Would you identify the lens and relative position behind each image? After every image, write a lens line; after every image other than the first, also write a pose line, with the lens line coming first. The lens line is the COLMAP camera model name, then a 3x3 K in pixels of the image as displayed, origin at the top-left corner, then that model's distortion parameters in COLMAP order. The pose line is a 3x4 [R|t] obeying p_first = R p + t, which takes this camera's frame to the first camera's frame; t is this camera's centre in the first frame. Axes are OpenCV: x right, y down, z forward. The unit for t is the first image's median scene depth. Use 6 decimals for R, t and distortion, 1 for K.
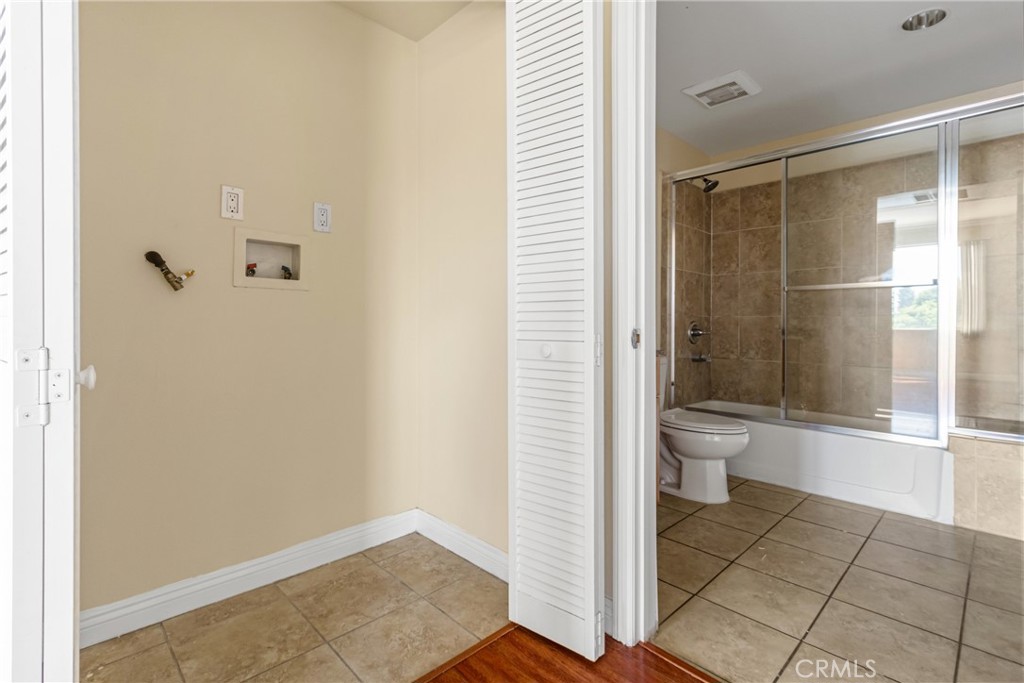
lens RADIAL K [[483.1, 0, 509.6], [0, 483.1, 332.0], [0, 0, 1]] dist [-0.002921, -0.000171]
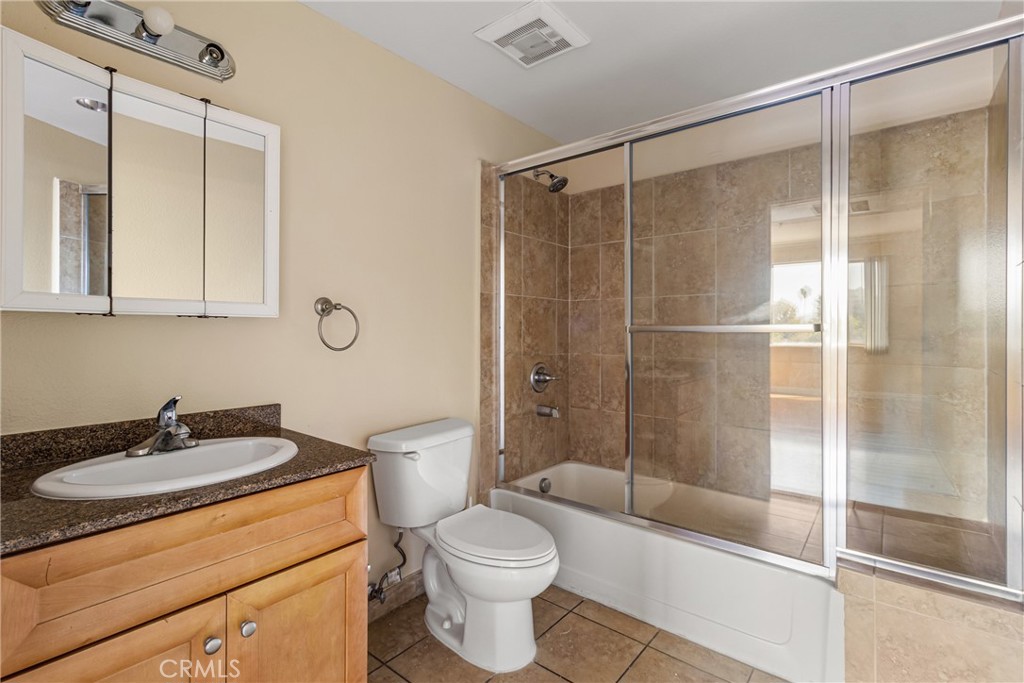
lens RADIAL K [[483.1, 0, 513.0], [0, 483.1, 339.7], [0, 0, 1]] dist [-0.002921, -0.000171]
pose [[0.993105, -0.006330, 0.117058, 0.269990], [0.006281, 0.999980, 0.000781, -0.063449], [-0.117061, -0.000041, 0.993125, 0.271258]]
